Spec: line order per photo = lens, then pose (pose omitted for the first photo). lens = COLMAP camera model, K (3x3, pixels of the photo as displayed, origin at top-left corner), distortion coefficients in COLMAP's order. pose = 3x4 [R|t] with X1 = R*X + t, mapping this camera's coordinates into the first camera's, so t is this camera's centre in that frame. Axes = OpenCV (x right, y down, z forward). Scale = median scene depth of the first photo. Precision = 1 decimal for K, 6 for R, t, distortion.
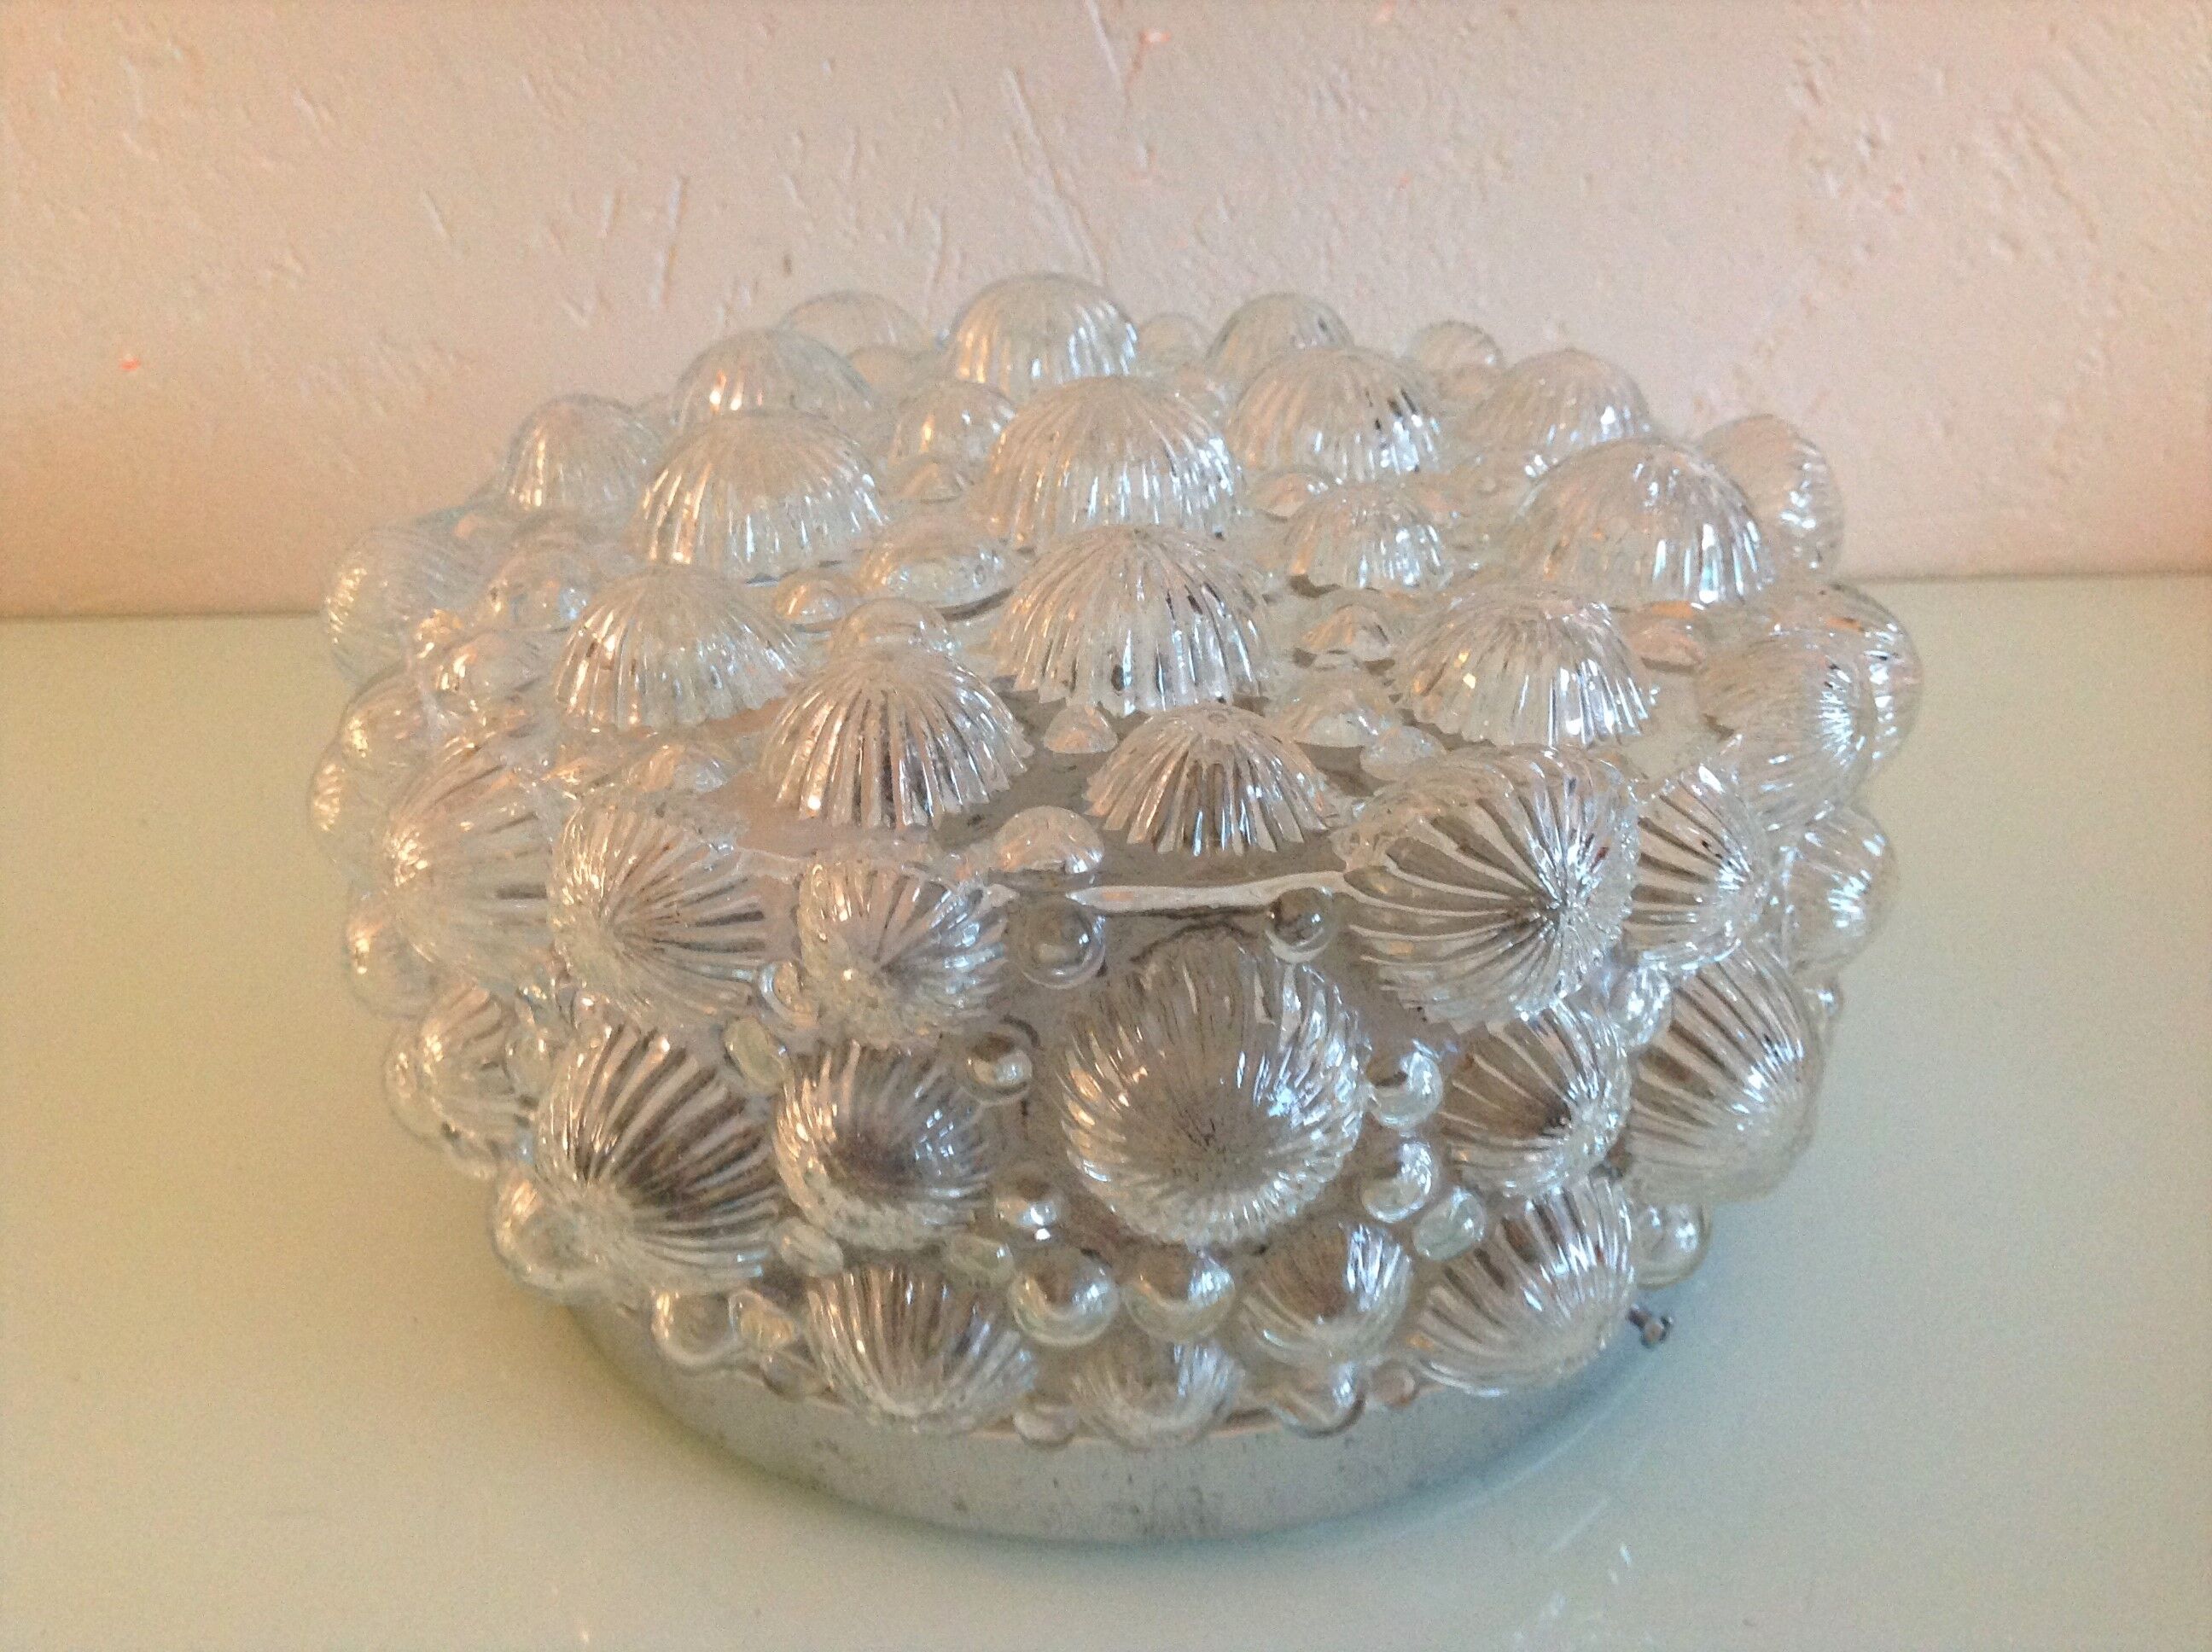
lens RADIAL K [[2190.3, 0, 1106.0], [0, 2190.3, 826.0], [0, 0, 1]] dist [0.019295, 0.003472]
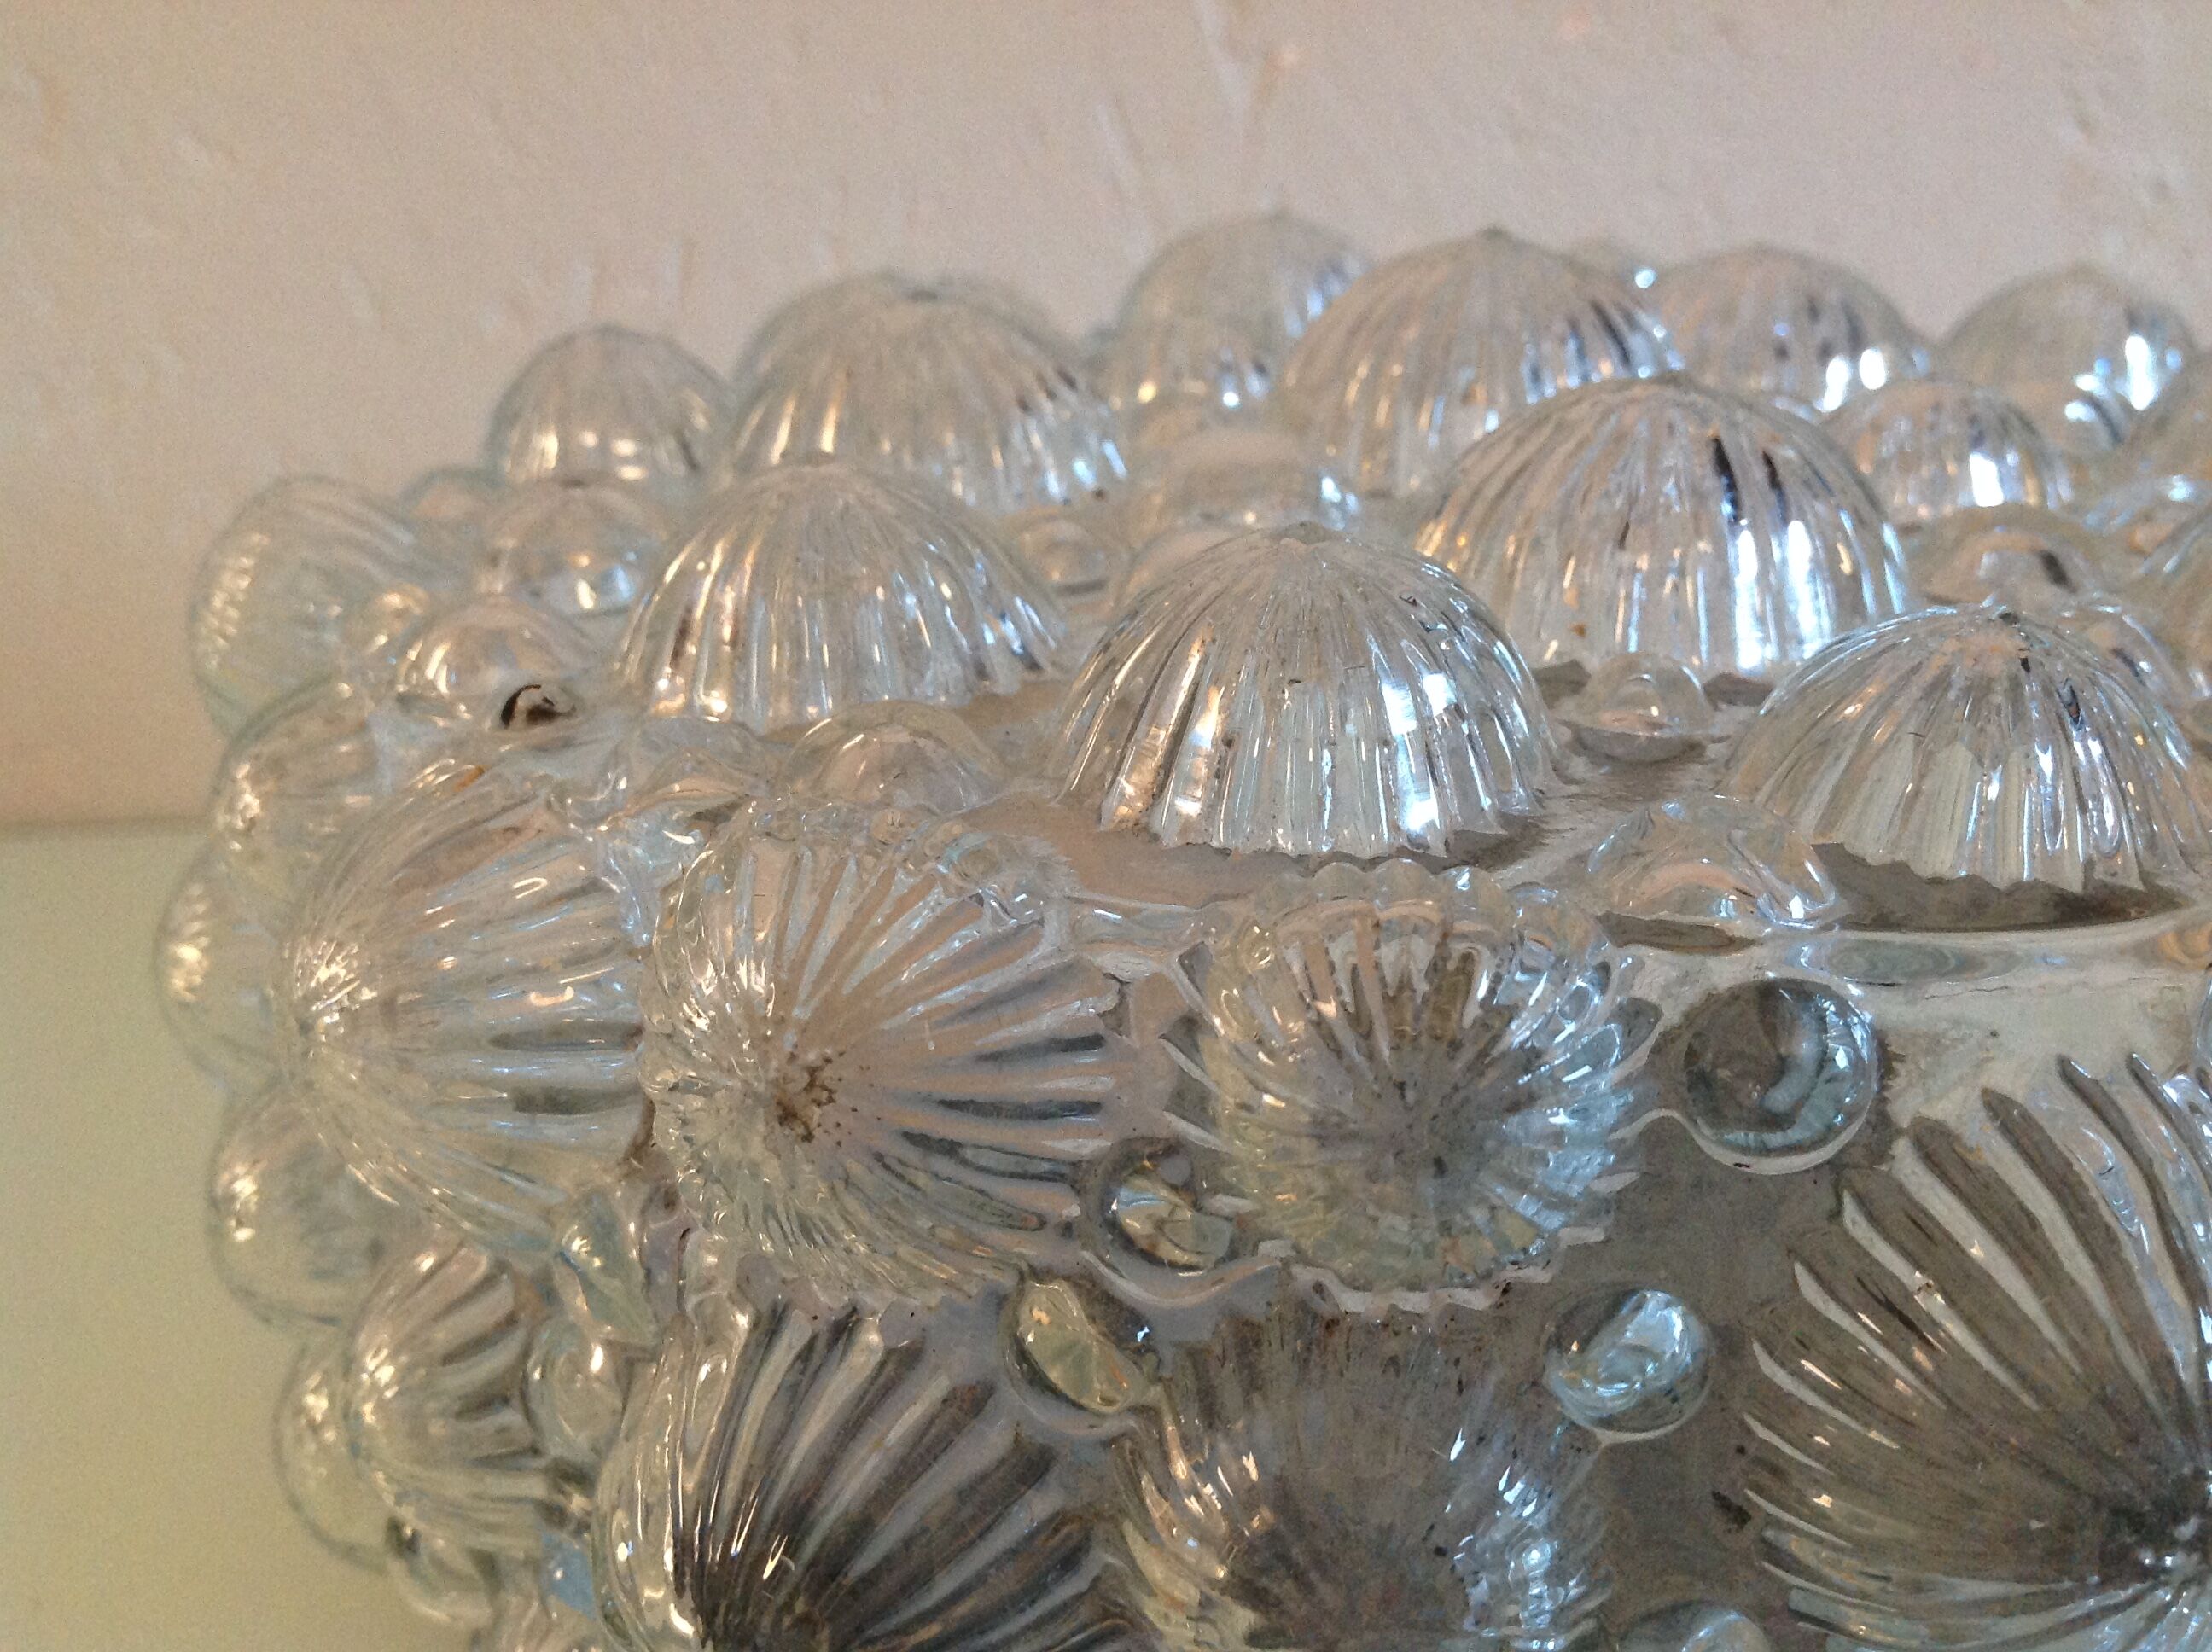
lens RADIAL K [[2225.0, 0, 1106.0], [0, 2225.0, 826.0], [0, 0, 1]] dist [-0.003372, -0.011682]
pose [[0.998647, -0.027876, 0.043908, -0.148537], [0.034222, 0.987920, -0.151136, 0.056345], [-0.039165, 0.152434, 0.987537, 0.437360]]
